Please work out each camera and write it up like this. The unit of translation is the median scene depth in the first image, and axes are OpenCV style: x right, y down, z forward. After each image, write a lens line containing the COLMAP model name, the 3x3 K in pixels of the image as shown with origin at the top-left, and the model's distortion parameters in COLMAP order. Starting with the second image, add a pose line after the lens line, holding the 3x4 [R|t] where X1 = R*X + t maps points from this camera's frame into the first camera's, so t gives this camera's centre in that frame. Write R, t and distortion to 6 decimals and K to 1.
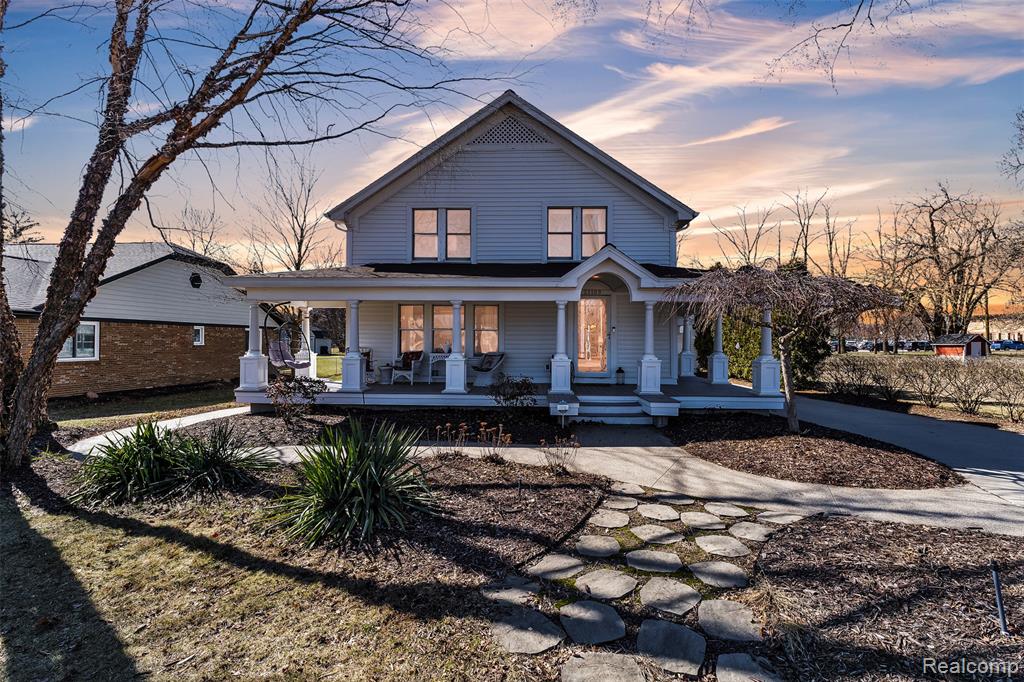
lens RADIAL K [[463.8, 0, 509.8], [0, 463.8, 331.2], [0, 0, 1]] dist [-0.008346, 0.000487]
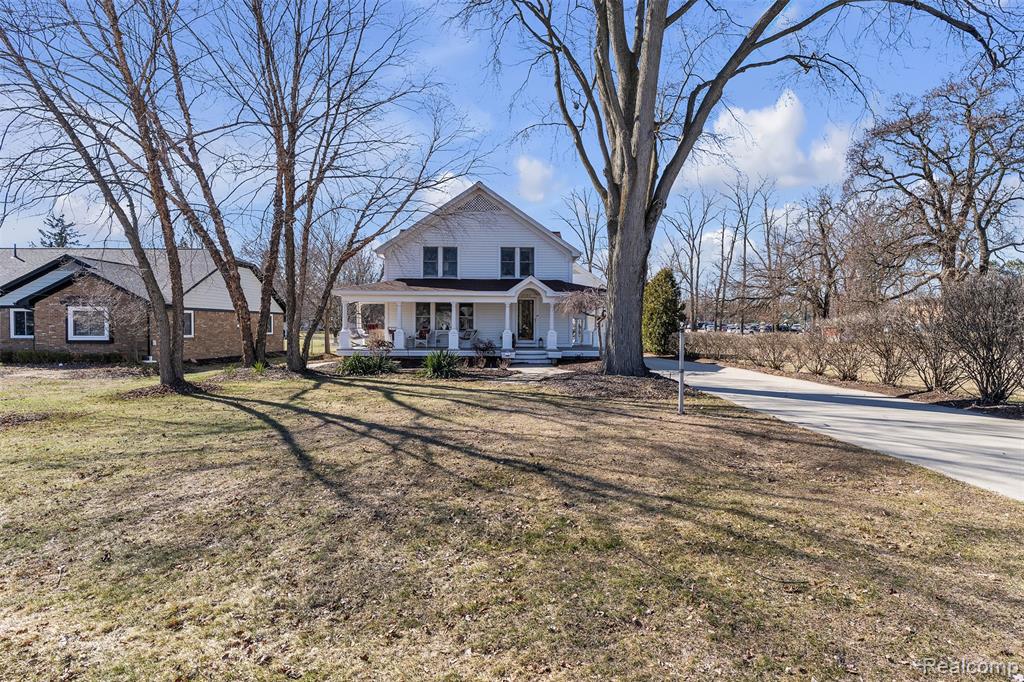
lens RADIAL K [[553.8, 0, 507.5], [0, 553.8, 346.3], [0, 0, 1]] dist [-0.002031, 0.003908]
pose [[0.995845, -0.004509, 0.090958, -0.102774], [-0.001042, 0.998144, 0.060895, -0.023572], [-0.091064, -0.060736, 0.993991, -1.331001]]
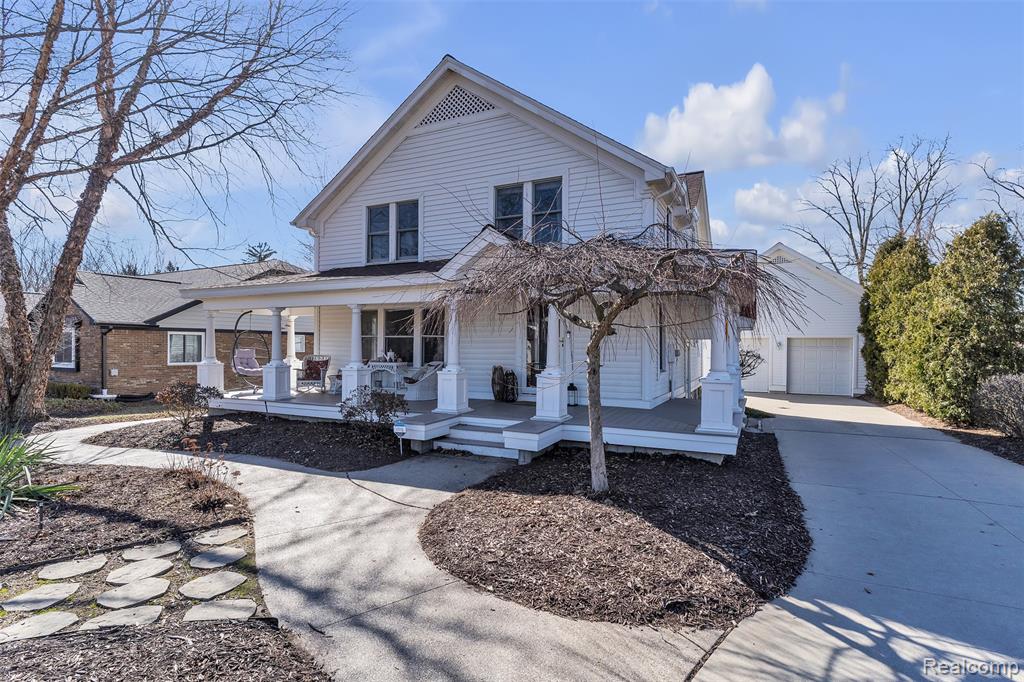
lens RADIAL K [[504.1, 0, 512.2], [0, 504.1, 344.8], [0, 0, 1]] dist [0.000016, -0.002192]
pose [[0.914595, -0.001195, -0.404370, 0.564834], [0.007161, 0.999887, 0.013242, 0.002014], [0.404308, -0.015007, 0.914500, 0.221874]]
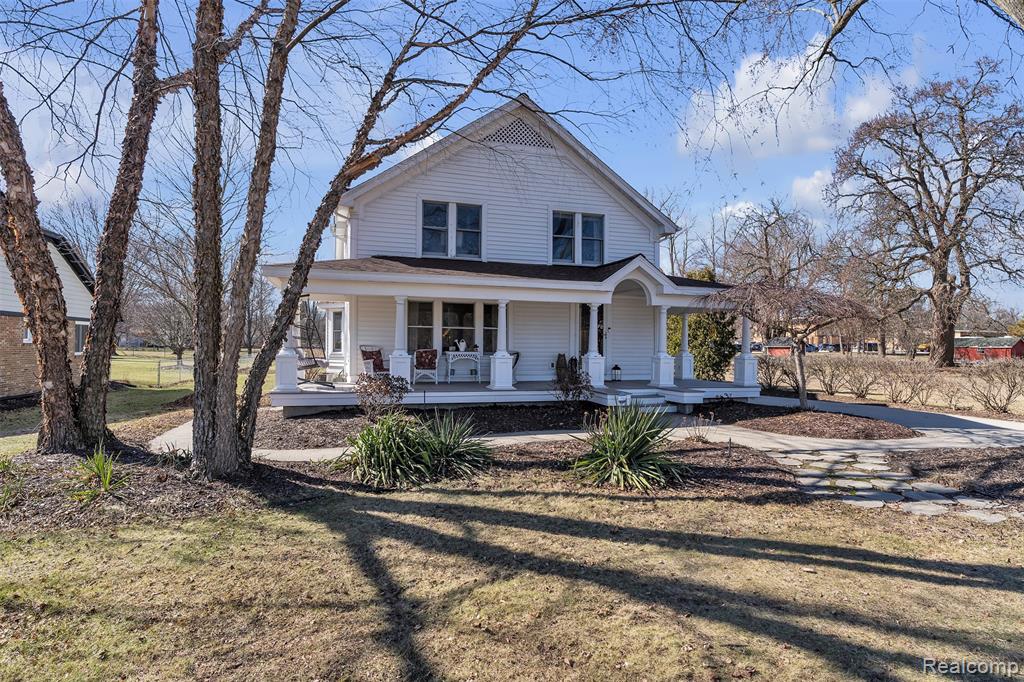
lens RADIAL K [[553.8, 0, 476.3], [0, 553.8, 333.1], [0, 0, 1]] dist [-0.002031, 0.003908]
pose [[0.948209, 0.011775, 0.317429, -0.559209], [-0.013113, 0.999912, 0.002079, 0.005634], [-0.317376, -0.006134, 0.948280, -0.143212]]
